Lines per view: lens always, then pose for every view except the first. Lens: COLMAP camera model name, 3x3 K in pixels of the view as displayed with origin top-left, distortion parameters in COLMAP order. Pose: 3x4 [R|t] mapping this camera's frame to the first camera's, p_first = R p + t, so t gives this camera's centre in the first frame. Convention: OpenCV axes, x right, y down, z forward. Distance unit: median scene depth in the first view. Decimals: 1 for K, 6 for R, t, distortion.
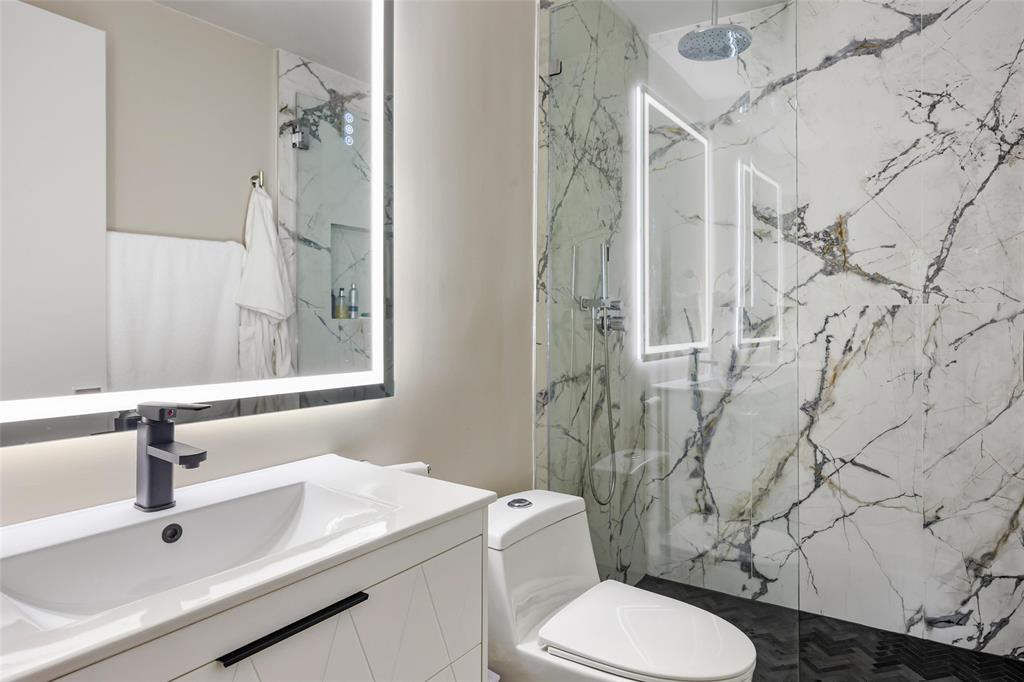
lens RADIAL K [[619.2, 0, 516.3], [0, 619.2, 335.4], [0, 0, 1]] dist [-0.000547, -0.000806]
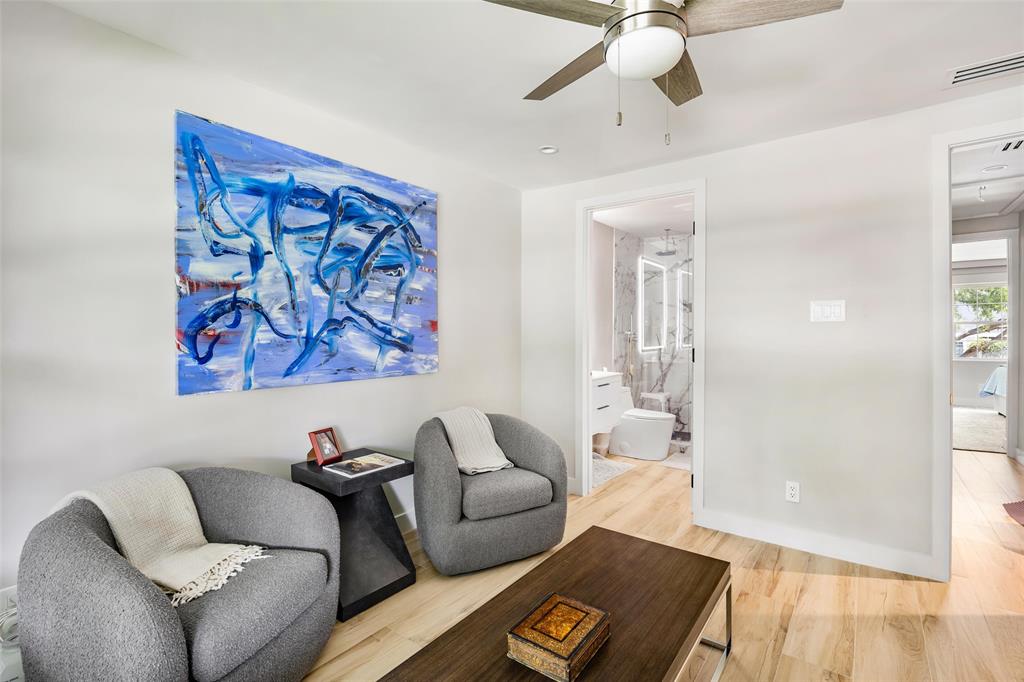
lens RADIAL K [[464.5, 0, 508.3], [0, 464.5, 341.1], [0, 0, 1]] dist [-0.005476, -0.000704]
pose [[0.999476, 0.002480, -0.032285, -0.354615], [-0.002705, 0.999972, -0.006938, 0.006971], [0.032267, 0.007022, 0.999455, -1.204268]]
